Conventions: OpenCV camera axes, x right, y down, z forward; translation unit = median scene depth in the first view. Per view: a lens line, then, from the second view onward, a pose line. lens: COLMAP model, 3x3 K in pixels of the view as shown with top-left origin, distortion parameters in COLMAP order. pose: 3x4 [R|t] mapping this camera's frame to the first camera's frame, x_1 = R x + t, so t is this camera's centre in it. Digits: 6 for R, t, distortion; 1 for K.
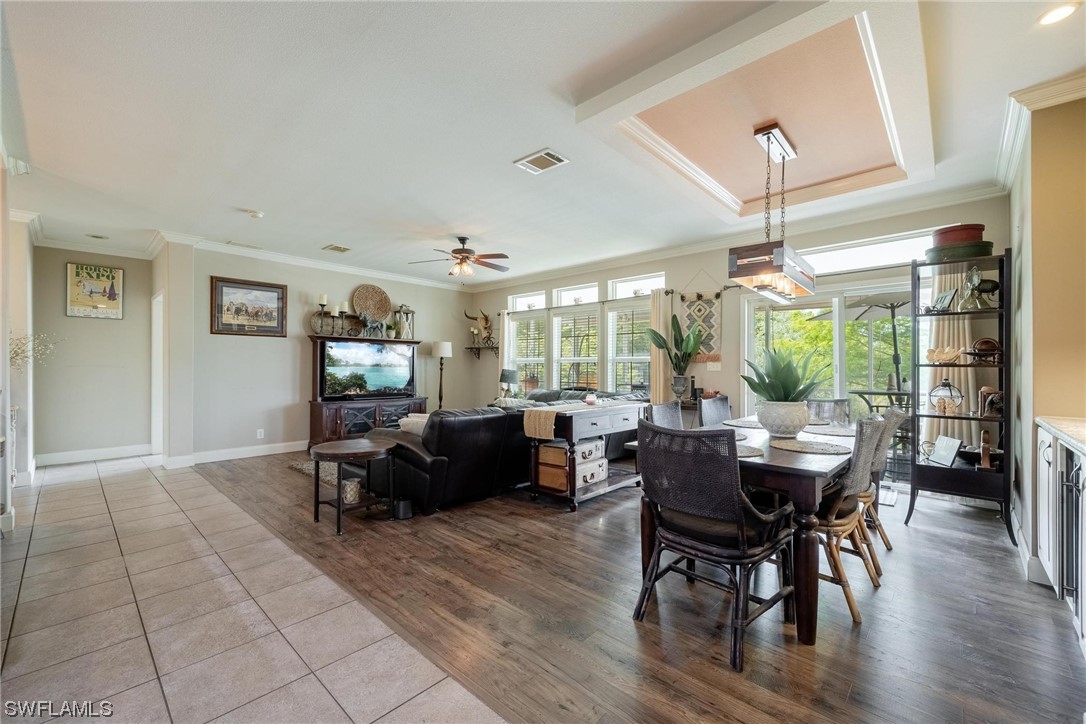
lens RADIAL K [[436.1, 0, 555.3], [0, 436.1, 374.6], [0, 0, 1]] dist [-0.001759, -0.000121]
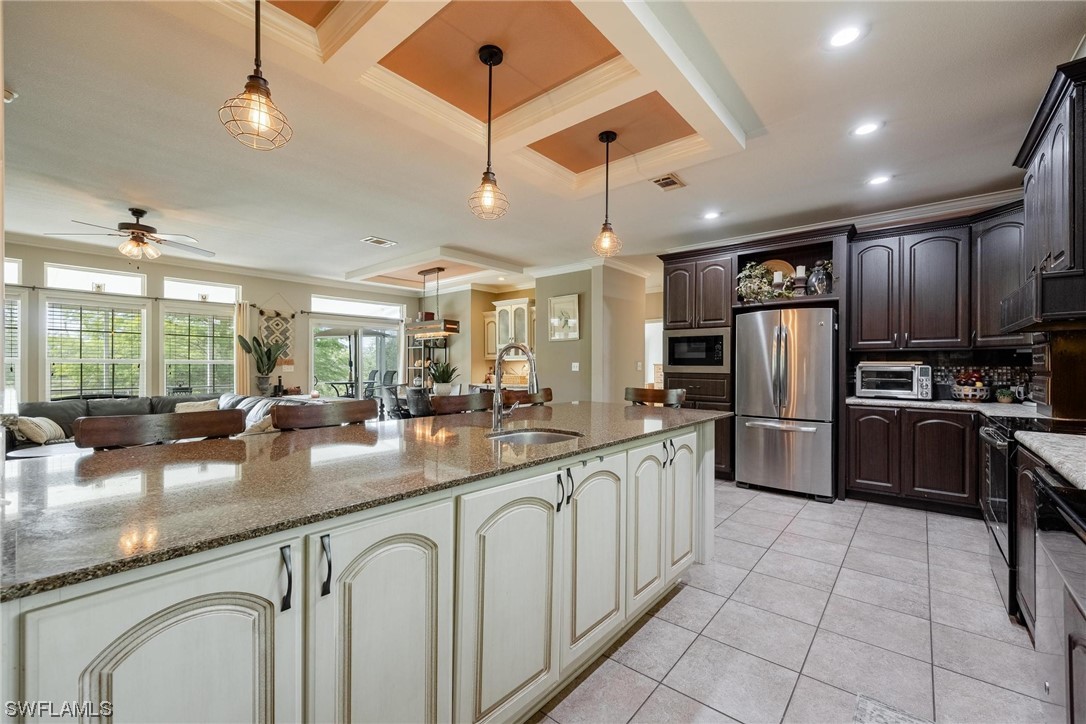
lens RADIAL K [[453.9, 0, 540.4], [0, 453.9, 366.6], [0, 0, 1]] dist [0.002650, 0.000031]
pose [[-0.028916, 0.000830, 0.999582, -0.900672], [0.022776, 0.999741, -0.000171, -0.006463], [-0.999322, 0.022761, -0.028927, 0.241254]]
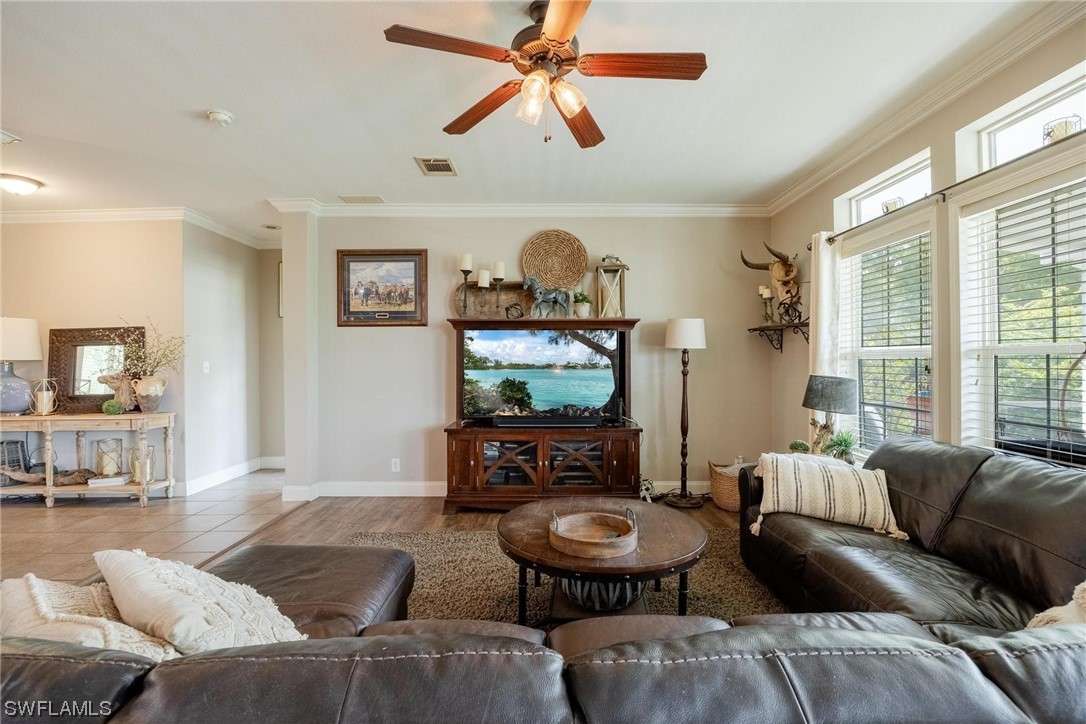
lens RADIAL K [[487.1, 0, 541.9], [0, 487.1, 360.3], [0, 0, 1]] dist [-0.011042, -0.000200]
pose [[0.667524, -0.009520, -0.744528, 0.061320], [-0.007167, 0.999790, -0.019210, -0.019165], [0.744554, 0.018159, 0.667315, 0.618584]]
